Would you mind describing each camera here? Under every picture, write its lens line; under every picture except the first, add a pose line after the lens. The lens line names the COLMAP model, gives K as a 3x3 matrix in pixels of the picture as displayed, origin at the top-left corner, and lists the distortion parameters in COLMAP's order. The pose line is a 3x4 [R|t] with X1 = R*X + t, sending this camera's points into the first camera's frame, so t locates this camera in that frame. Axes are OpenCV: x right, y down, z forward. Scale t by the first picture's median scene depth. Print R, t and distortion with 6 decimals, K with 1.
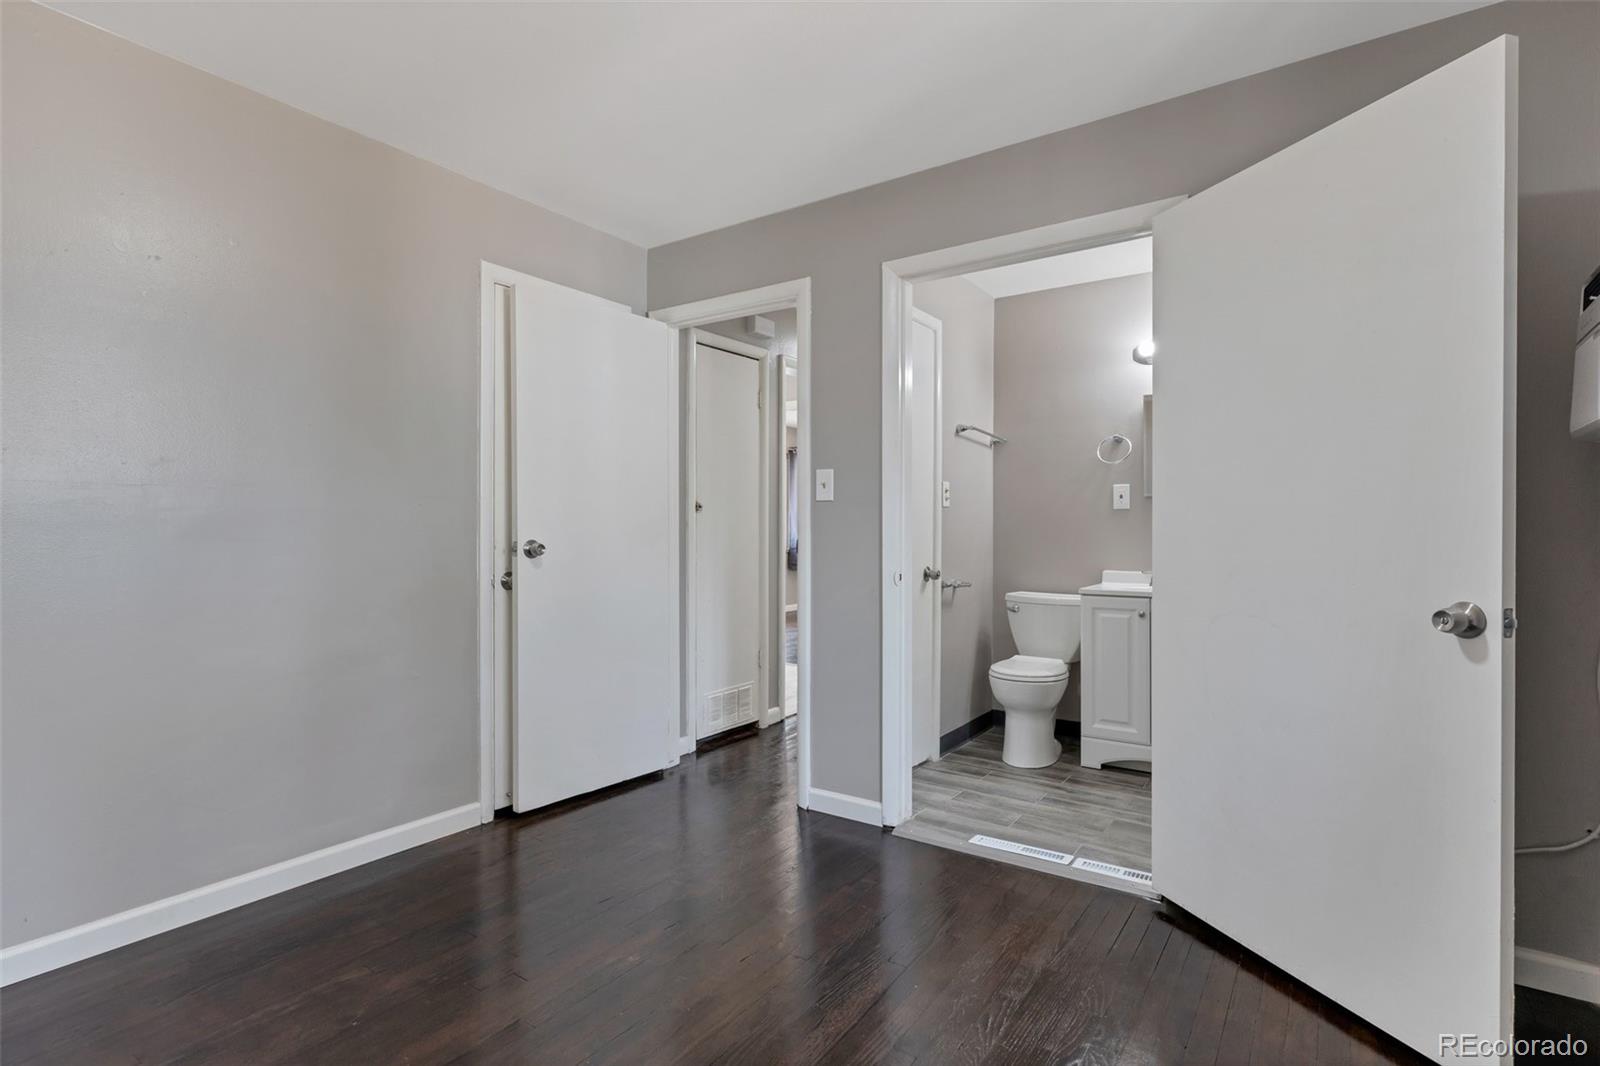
lens RADIAL K [[778.3, 0, 800.0], [0, 778.3, 533.0], [0, 0, 1]] dist [0.000745, 0.000262]
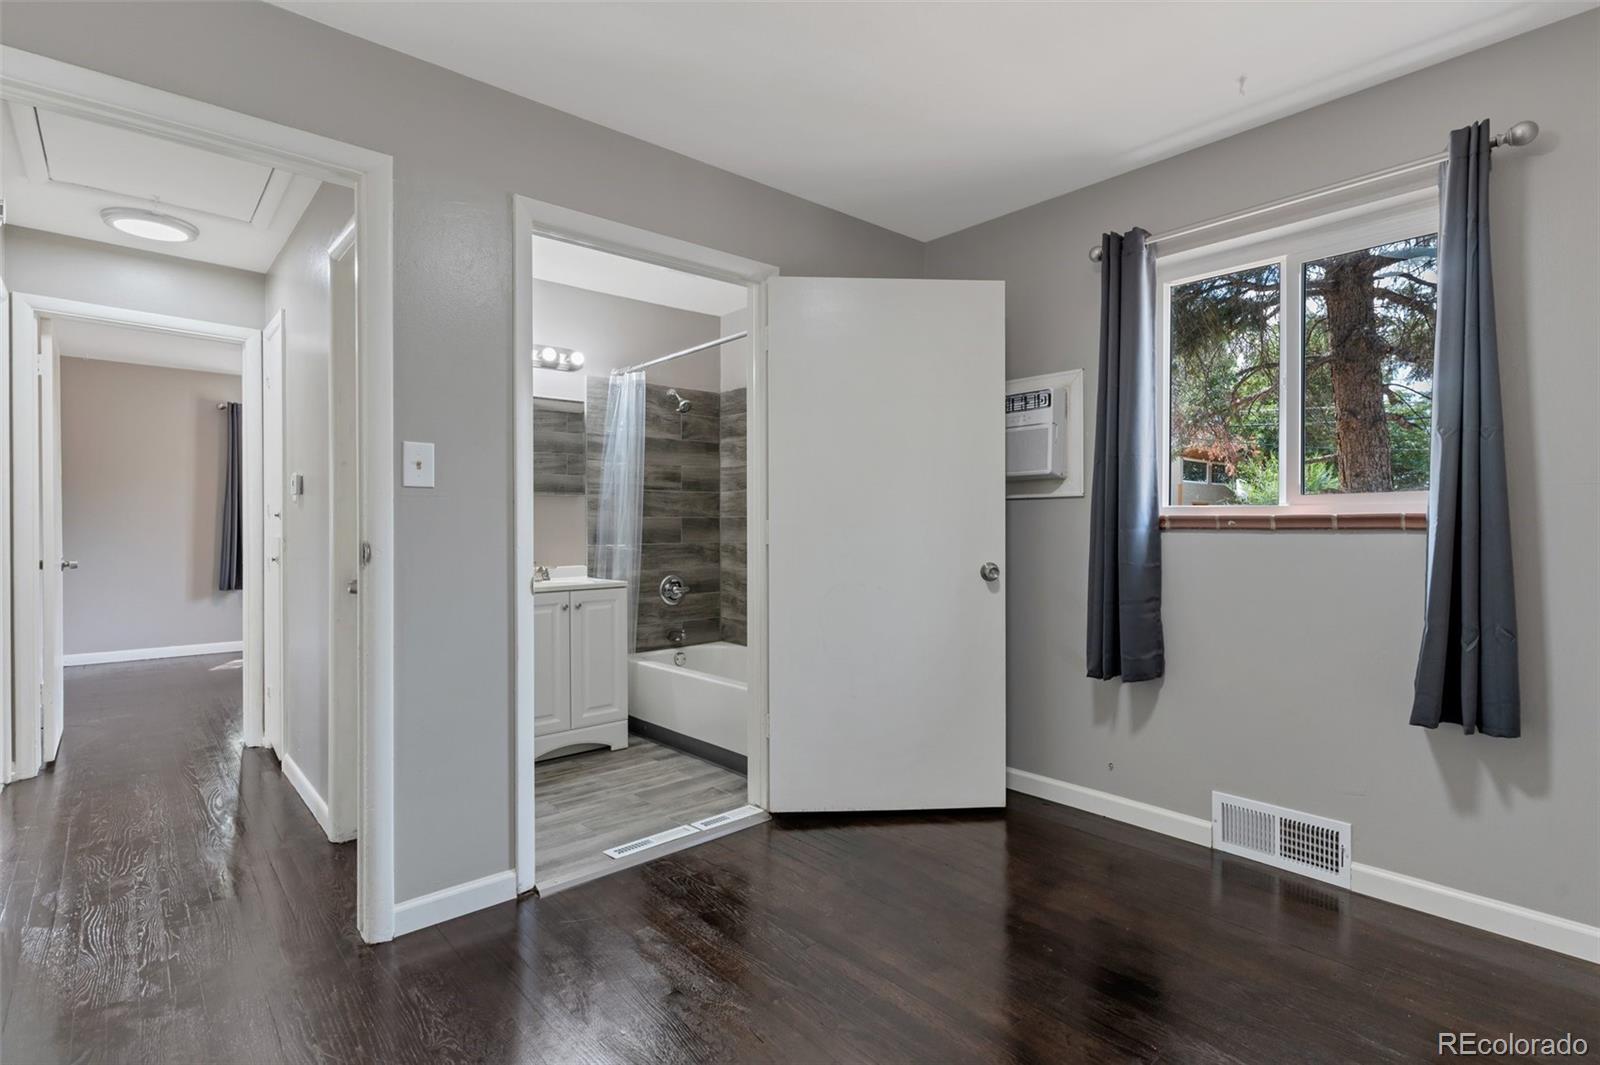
lens RADIAL K [[778.3, 0, 800.0], [0, 778.3, 532.5], [0, 0, 1]] dist [0.000745, 0.000262]
pose [[0.233273, -0.009283, 0.972367, -0.572212], [0.007957, 0.999939, 0.007637, -0.002614], [-0.972379, 0.005955, 0.233333, 0.499775]]
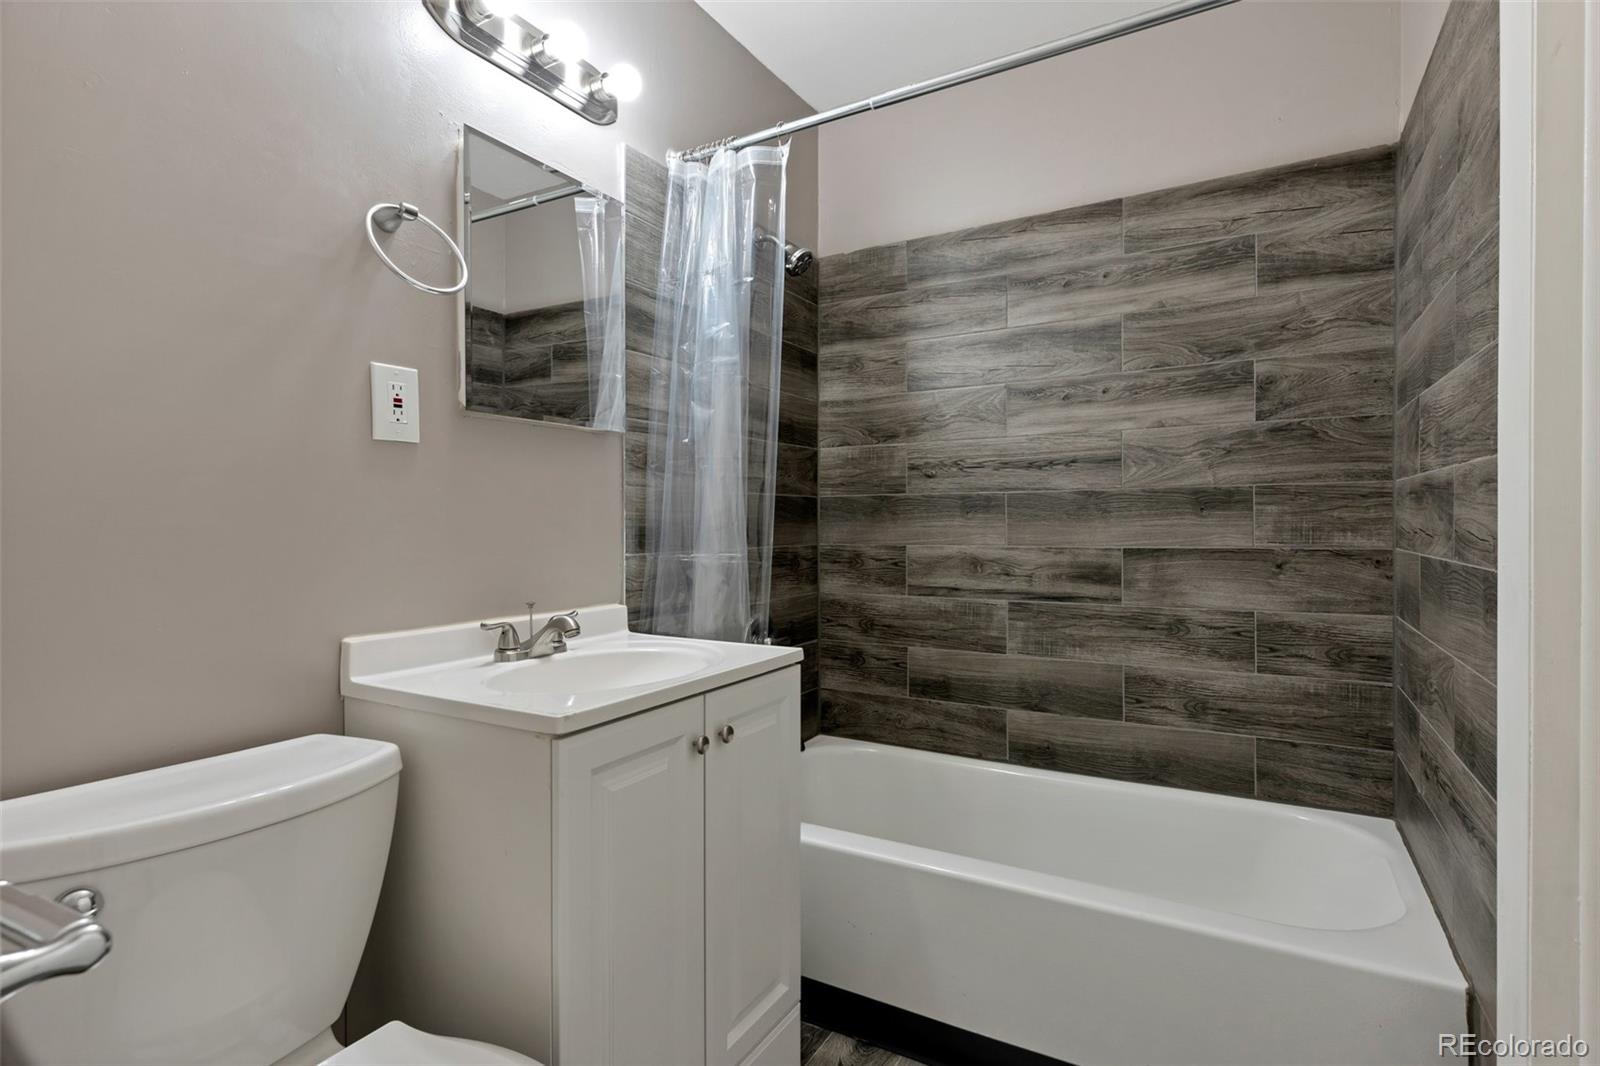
lens RADIAL K [[778.3, 0, 800.0], [0, 778.3, 533.0], [0, 0, 1]] dist [0.000745, 0.000262]
pose [[-0.082076, -0.013368, 0.996536, 0.096856], [0.004495, 0.999895, 0.013783, 0.004305], [-0.996616, 0.005611, -0.082008, 1.104085]]
